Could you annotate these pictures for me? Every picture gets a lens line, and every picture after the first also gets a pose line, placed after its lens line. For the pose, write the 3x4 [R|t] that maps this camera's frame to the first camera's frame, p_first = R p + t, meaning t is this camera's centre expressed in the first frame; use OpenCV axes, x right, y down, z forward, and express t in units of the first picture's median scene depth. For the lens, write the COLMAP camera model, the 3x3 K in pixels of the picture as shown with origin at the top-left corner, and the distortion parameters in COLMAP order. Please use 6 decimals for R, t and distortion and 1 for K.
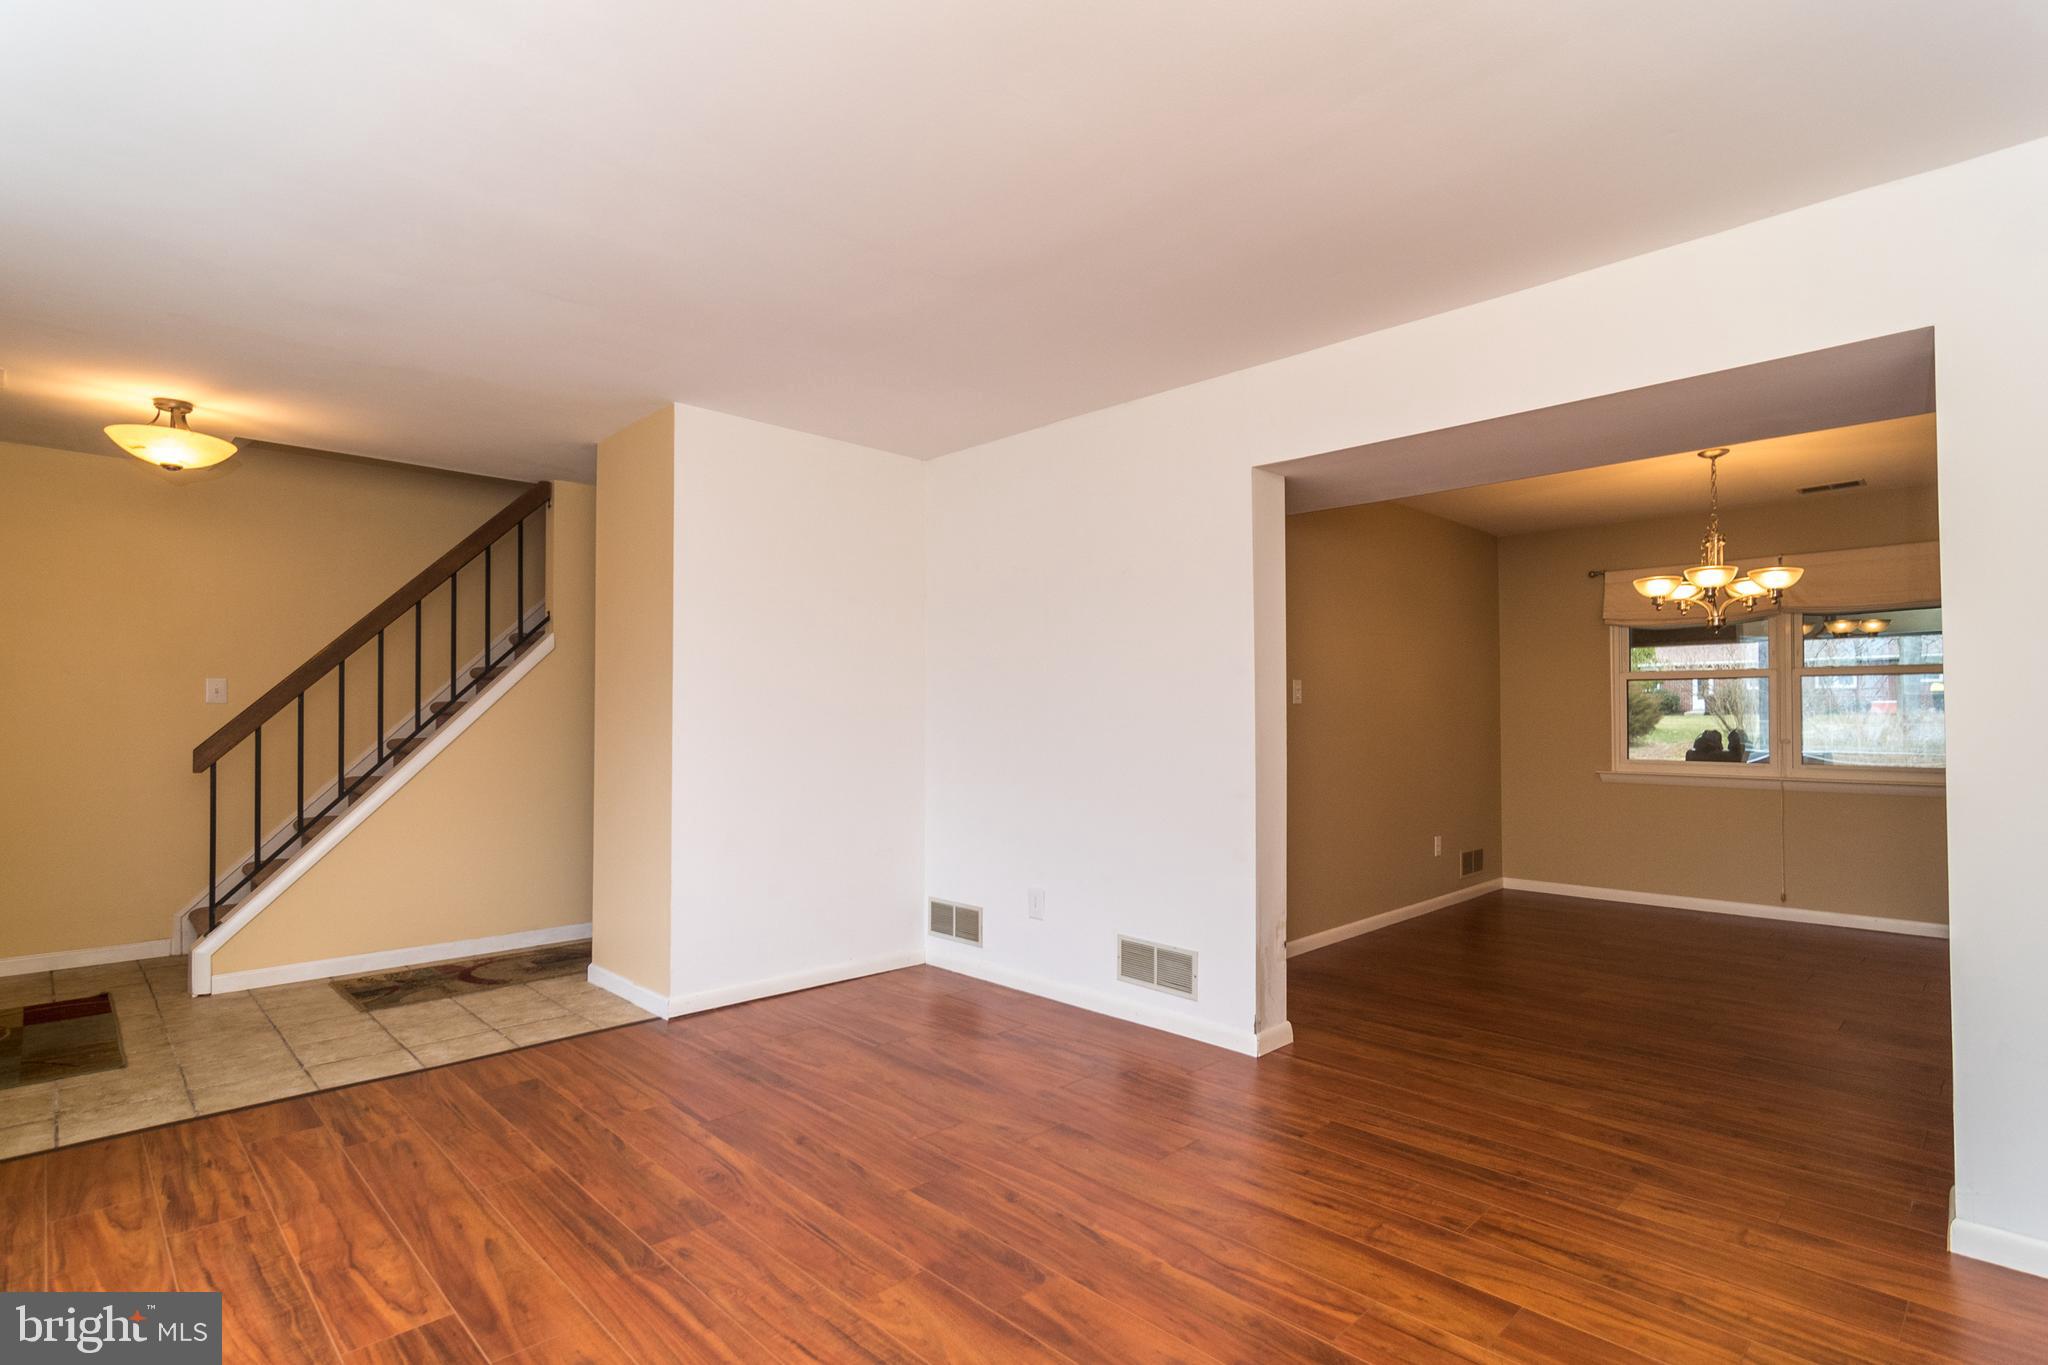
lens RADIAL K [[996.8, 0, 1025.1], [0, 996.8, 698.5], [0, 0, 1]] dist [0.000275, 0.000766]
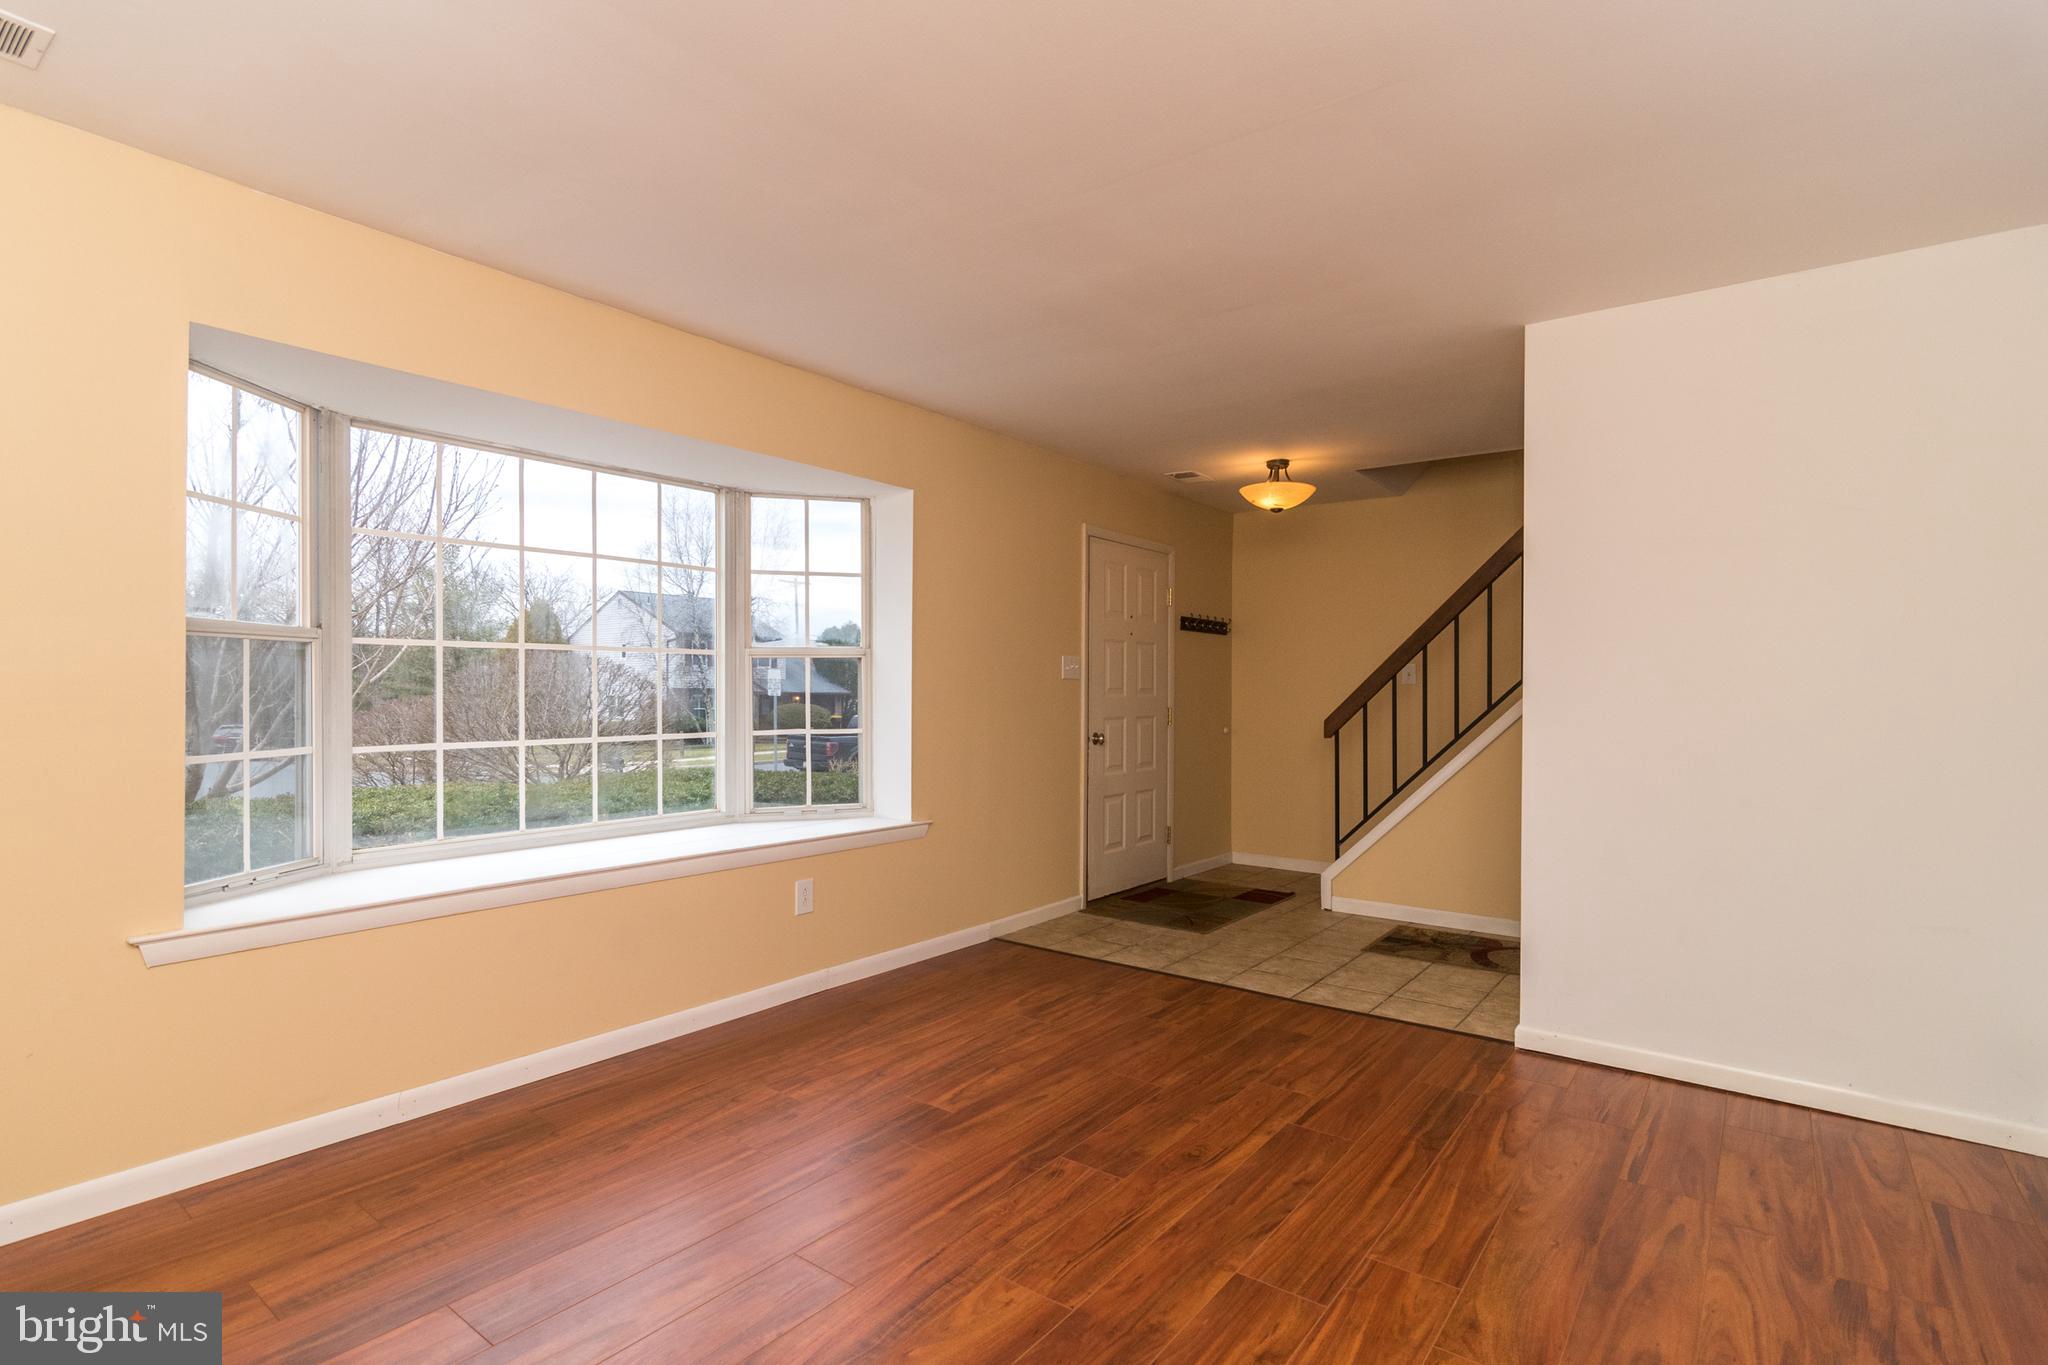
lens RADIAL K [[996.8, 0, 1025.1], [0, 996.8, 698.5], [0, 0, 1]] dist [0.000275, 0.000766]
pose [[0.141594, 0.007032, -0.989900, 0.541254], [0.012423, 0.999883, 0.008880, 0.008901], [0.989847, -0.013555, 0.141490, 0.581061]]
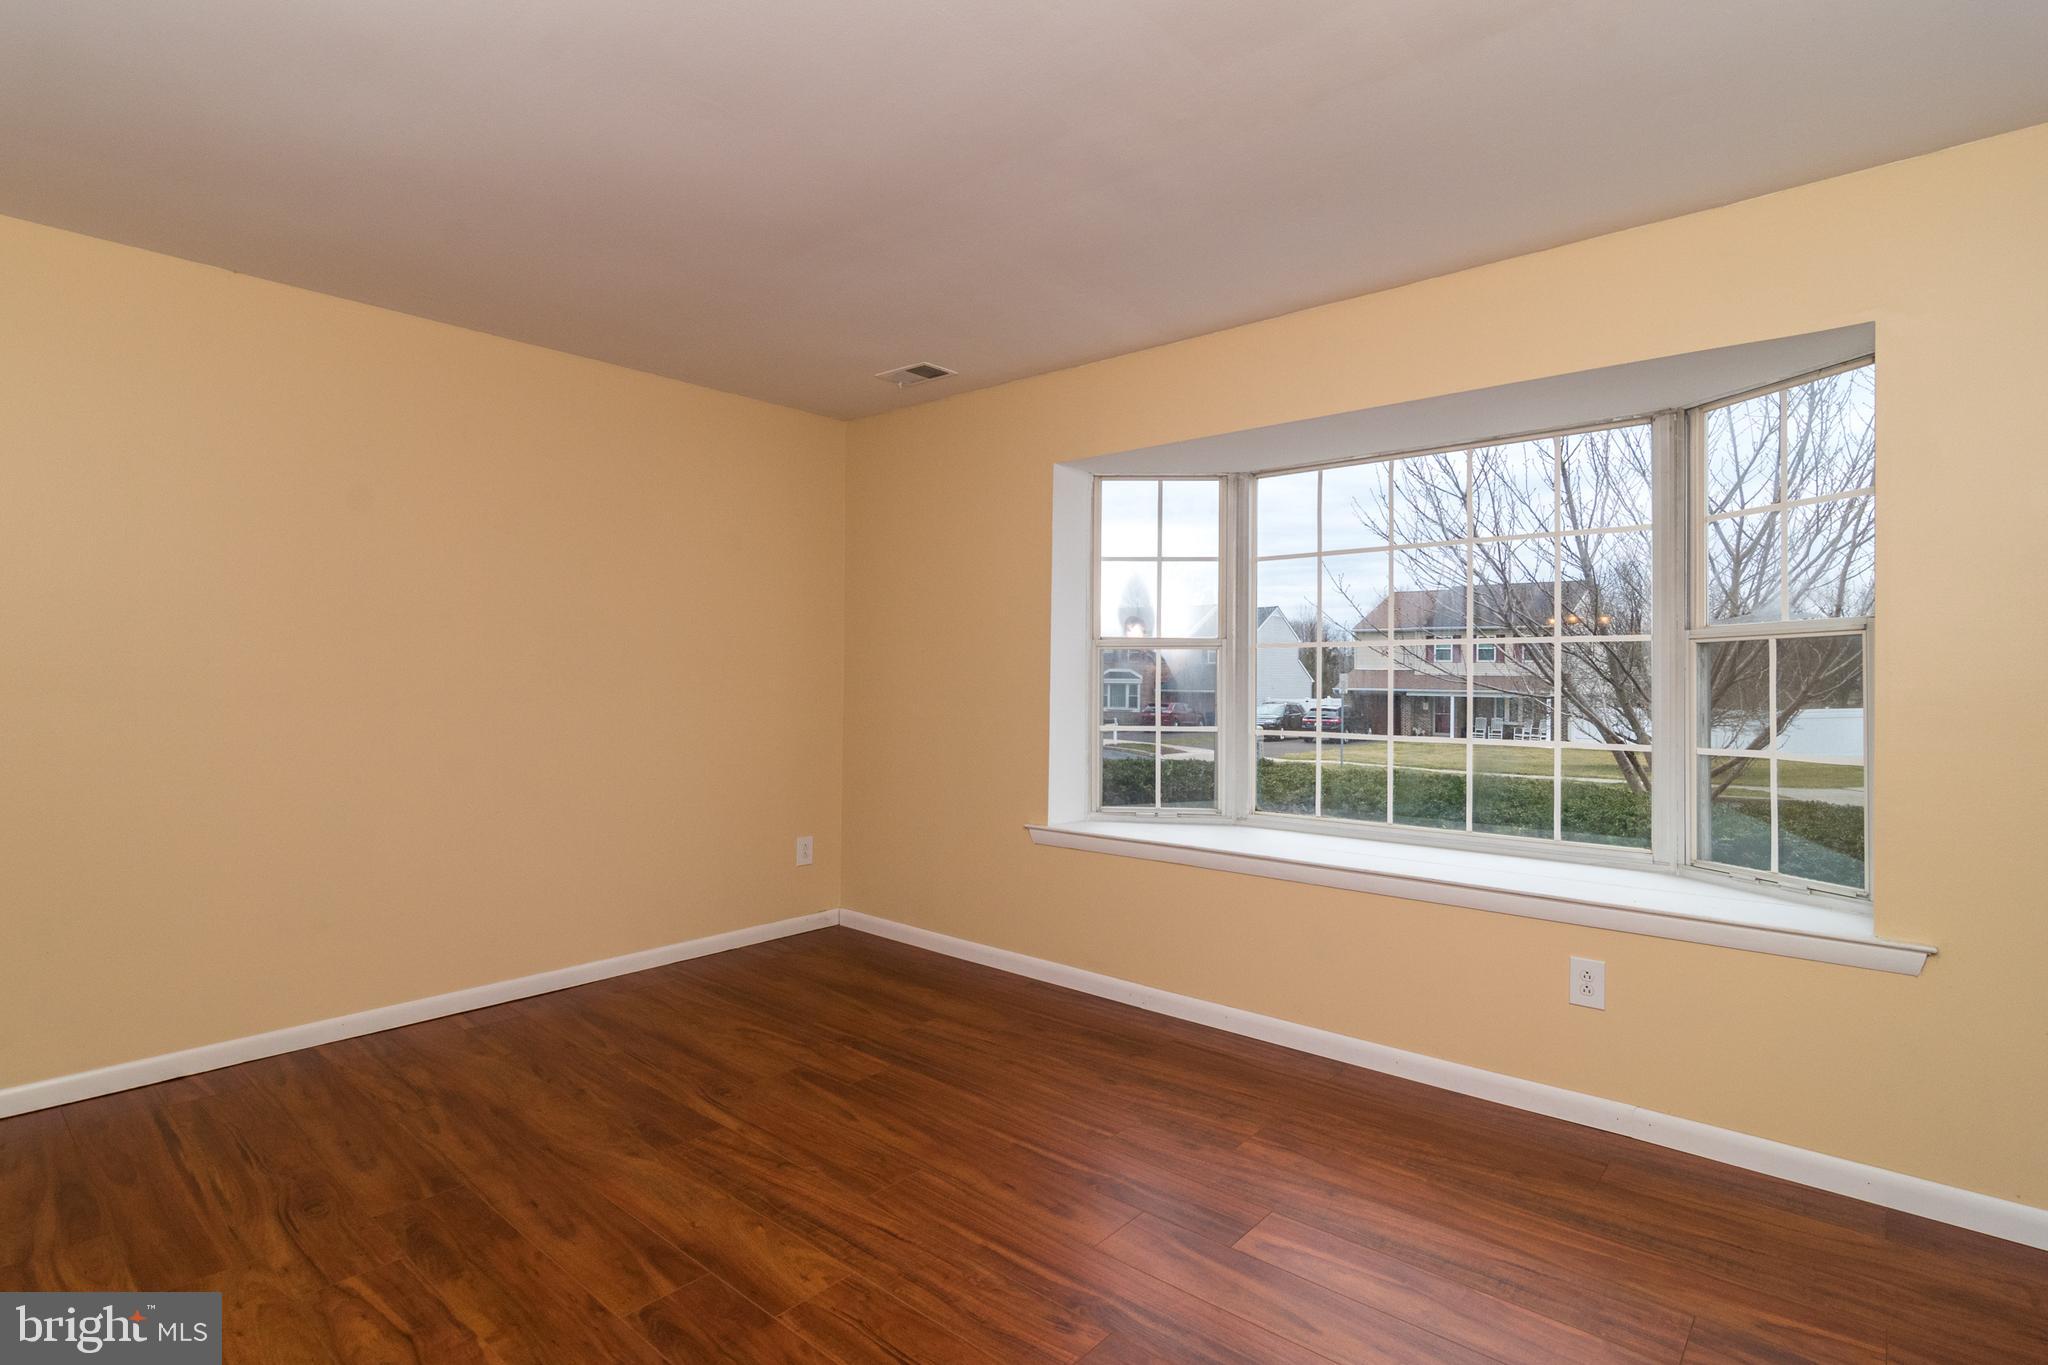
lens RADIAL K [[990.5, 0, 1024.0], [0, 990.5, 682.5], [0, 0, 1]] dist [-0.001773, 0.000074]
pose [[-0.996740, -0.010982, -0.079933, -0.168094], [-0.009935, 0.999860, -0.013482, 0.017541], [0.080070, -0.012644, -0.996709, 1.311511]]
